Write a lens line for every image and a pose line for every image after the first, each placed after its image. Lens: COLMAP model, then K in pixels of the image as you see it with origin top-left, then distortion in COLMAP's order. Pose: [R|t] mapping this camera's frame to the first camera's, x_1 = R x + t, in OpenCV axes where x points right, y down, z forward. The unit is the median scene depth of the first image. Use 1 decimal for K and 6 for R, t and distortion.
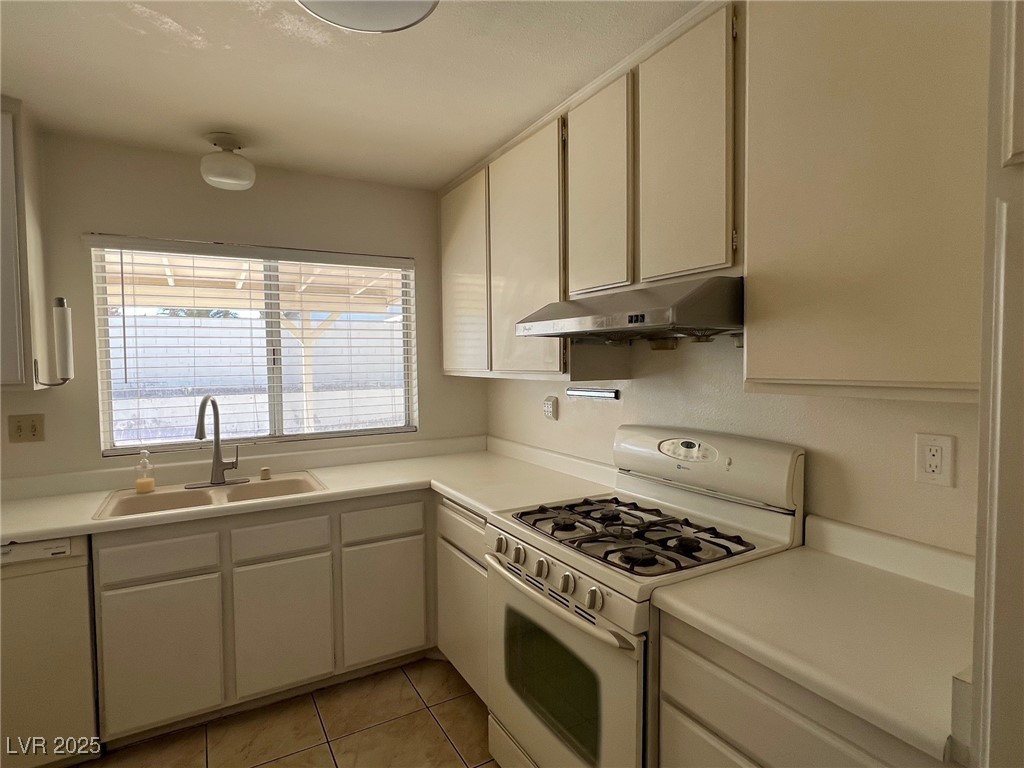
lens RADIAL K [[540.5, 0, 507.4], [0, 540.5, 387.2], [0, 0, 1]] dist [-0.001542, -0.001328]
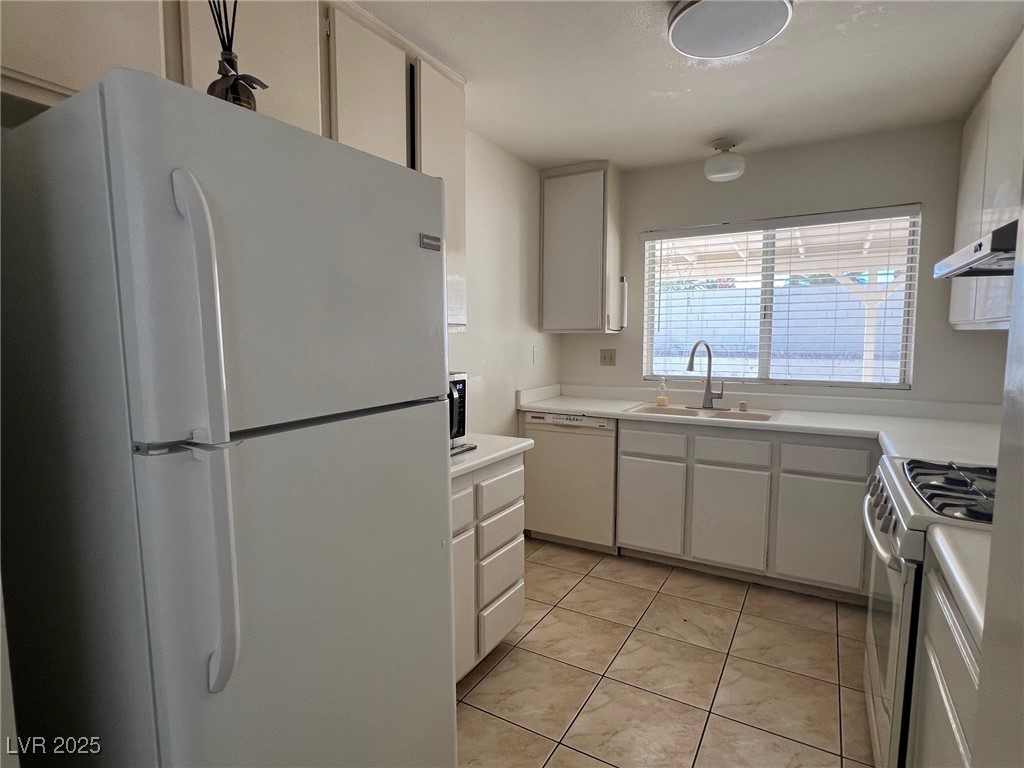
lens RADIAL K [[540.5, 0, 510.2], [0, 540.5, 386.2], [0, 0, 1]] dist [-0.001542, -0.001328]
pose [[0.500136, 0.093741, -0.860858, 0.392693], [-0.044673, 0.995593, 0.082459, 0.039507], [0.864794, -0.002783, 0.502120, -0.097965]]
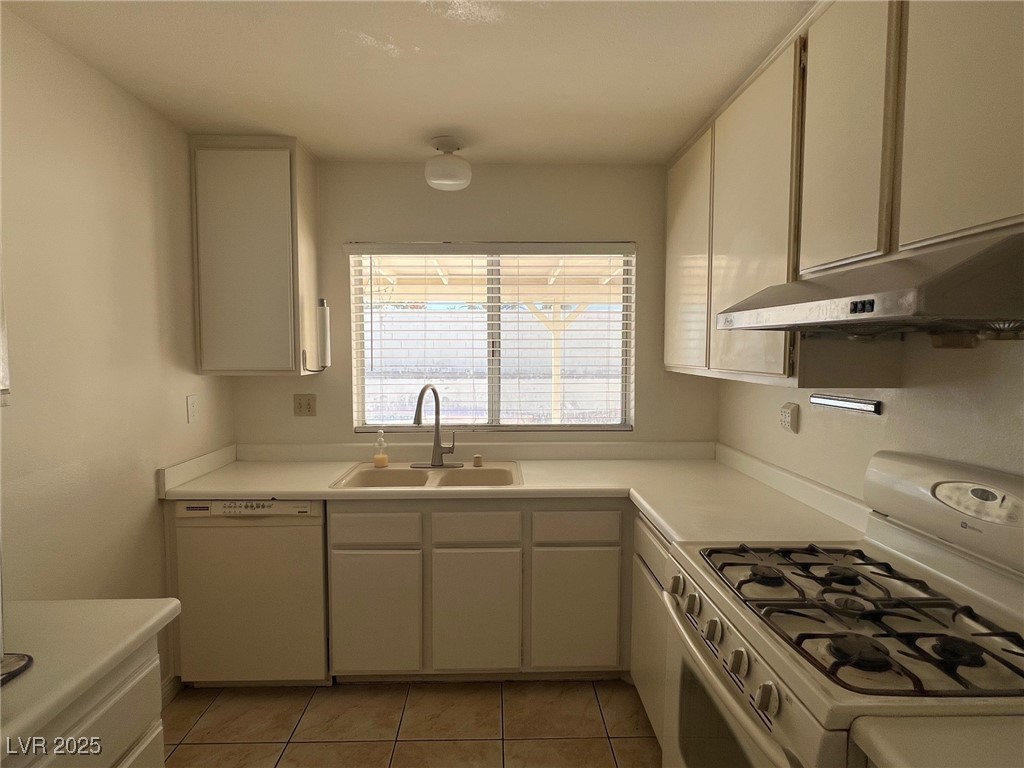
lens RADIAL K [[540.5, 0, 509.1], [0, 540.5, 387.5], [0, 0, 1]] dist [-0.001542, -0.001328]
pose [[0.881702, 0.045362, -0.469622, 0.102342], [-0.034191, 0.998893, 0.032293, -0.019835], [0.470567, -0.012416, 0.882277, 0.120891]]
